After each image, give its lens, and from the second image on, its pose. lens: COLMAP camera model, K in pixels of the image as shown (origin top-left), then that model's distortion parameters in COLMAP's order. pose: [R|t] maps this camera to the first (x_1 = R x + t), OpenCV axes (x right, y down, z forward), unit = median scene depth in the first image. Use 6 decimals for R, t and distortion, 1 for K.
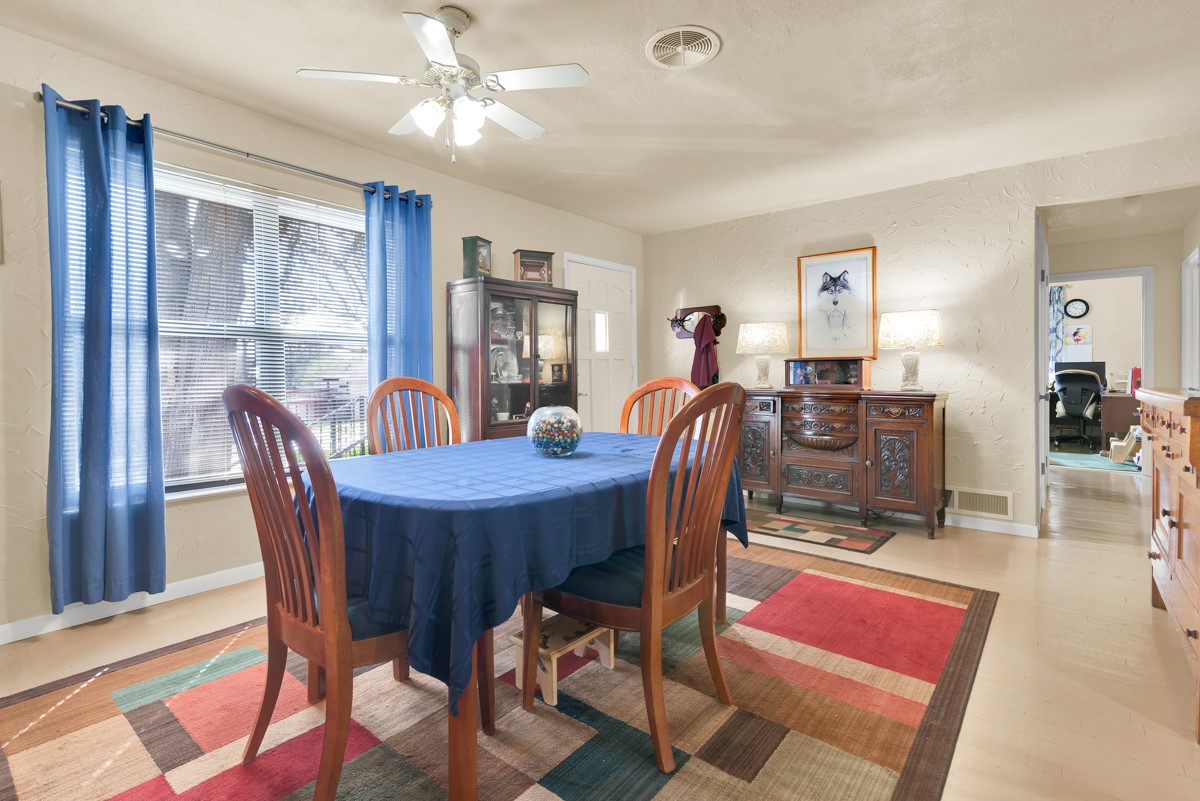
lens RADIAL K [[578.5, 0, 579.2], [0, 578.5, 371.8], [0, 0, 1]] dist [0.013207, 0.000584]
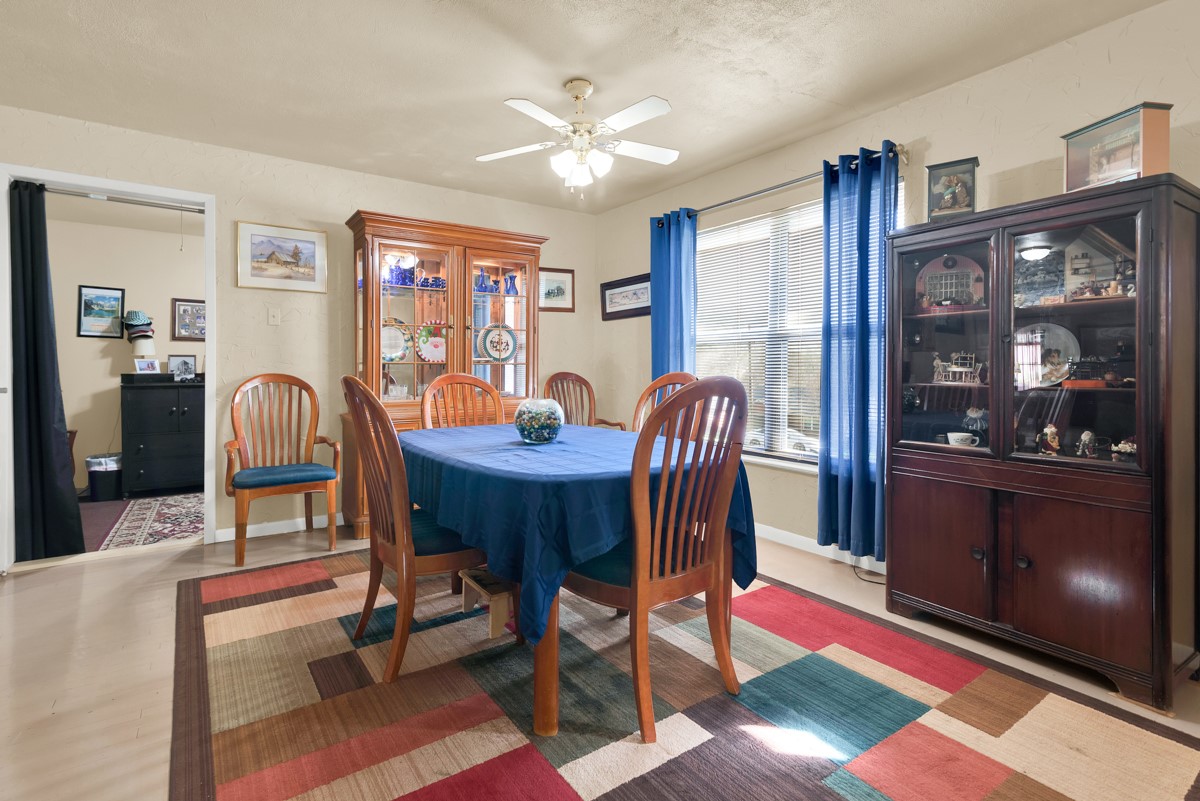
lens RADIAL K [[578.5, 0, 607.2], [0, 578.5, 367.0], [0, 0, 1]] dist [0.013207, 0.000584]
pose [[-0.250509, -0.001409, -0.968113, 0.482719], [0.004400, 0.999987, -0.002594, 0.000220], [0.968104, -0.004910, -0.250499, 0.674474]]
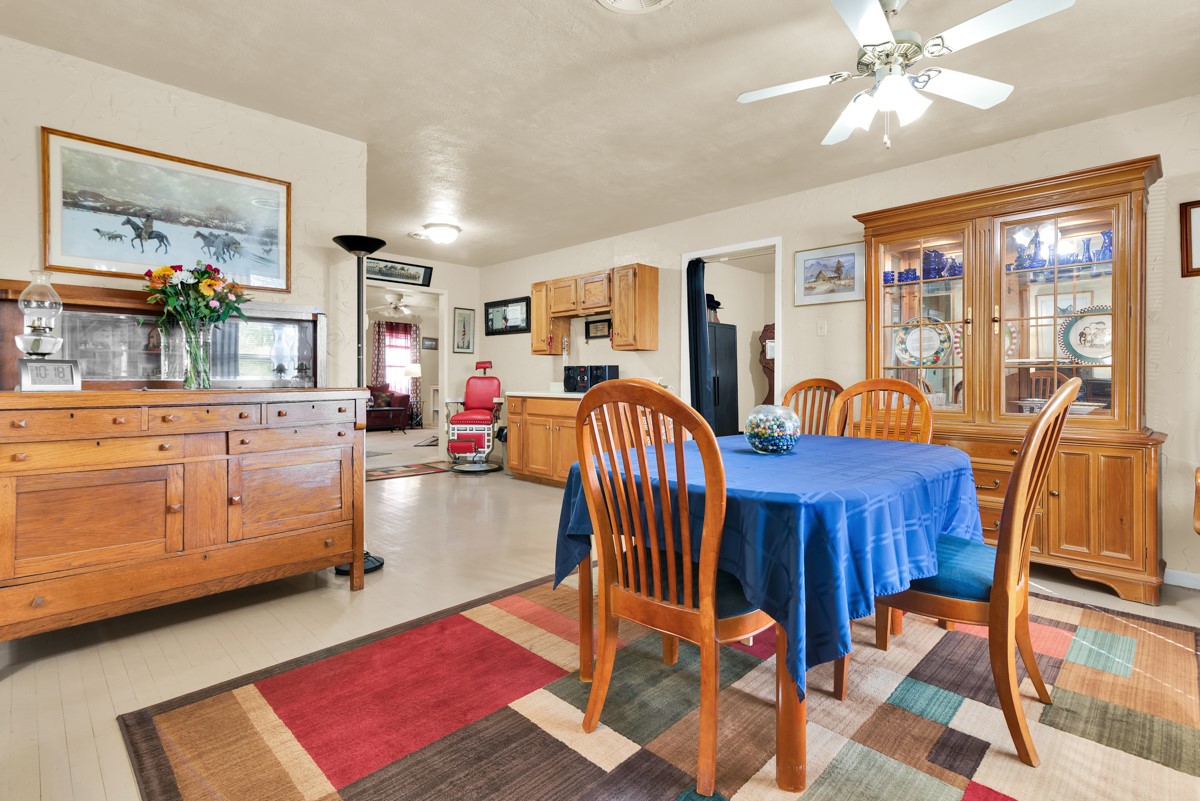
lens RADIAL K [[578.5, 0, 576.4], [0, 578.5, 383.2], [0, 0, 1]] dist [0.013207, 0.000584]
pose [[-0.994786, 0.001212, 0.101974, 0.093390], [0.002048, 0.999965, 0.008094, 0.004477], [-0.101961, 0.008261, -0.994754, 0.981801]]
